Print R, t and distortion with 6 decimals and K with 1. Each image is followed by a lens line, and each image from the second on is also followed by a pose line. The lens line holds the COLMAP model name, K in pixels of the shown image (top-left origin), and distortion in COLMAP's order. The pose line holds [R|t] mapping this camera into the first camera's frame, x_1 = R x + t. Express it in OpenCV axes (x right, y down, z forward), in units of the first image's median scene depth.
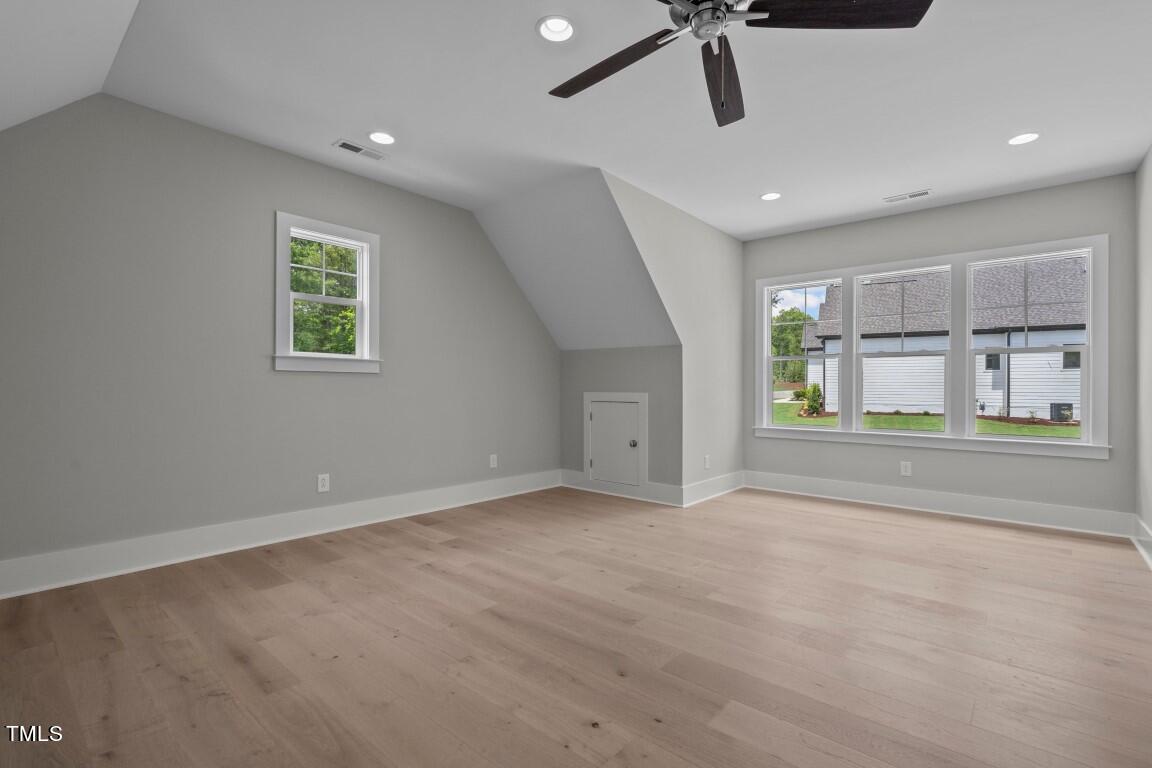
lens RADIAL K [[522.2, 0, 577.5], [0, 522.2, 380.7], [0, 0, 1]] dist [0.002668, 0.000444]
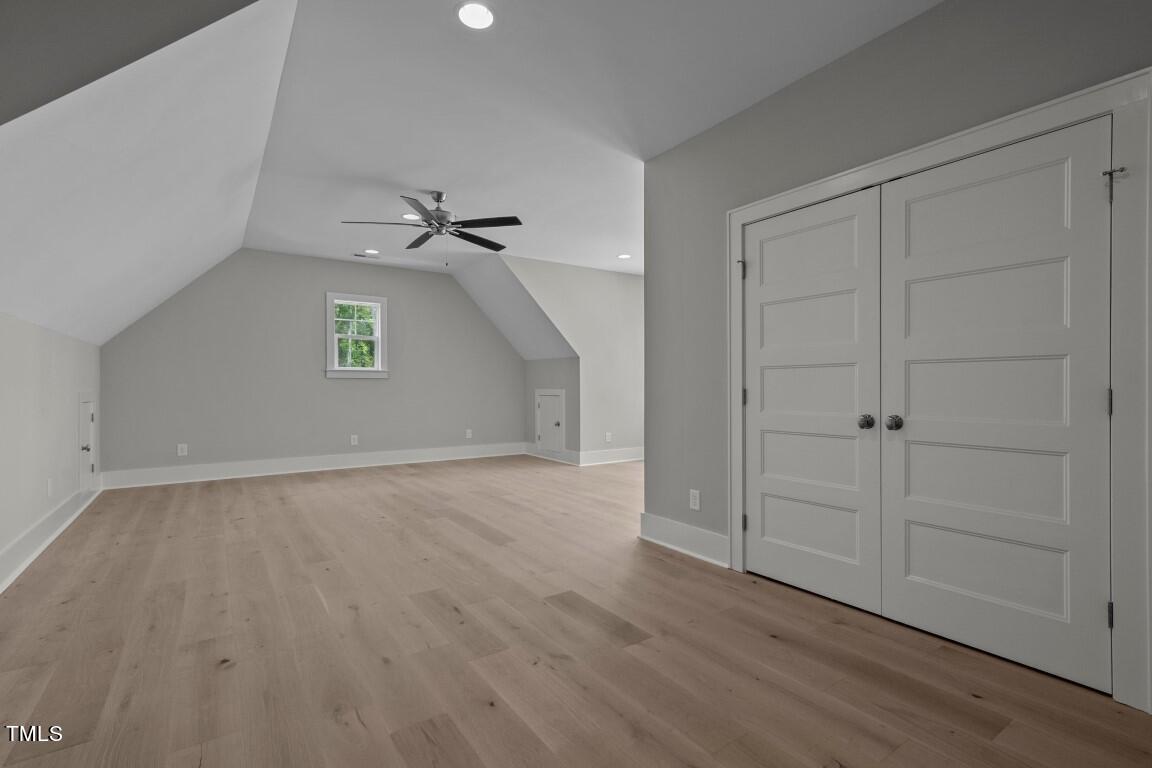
lens RADIAL K [[522.2, 0, 577.5], [0, 522.2, 380.7], [0, 0, 1]] dist [0.002668, 0.000444]
pose [[0.967686, -0.005168, -0.252104, 0.569743], [0.007240, 0.999947, 0.007291, -0.012461], [0.252053, -0.008880, 0.967673, -0.434958]]
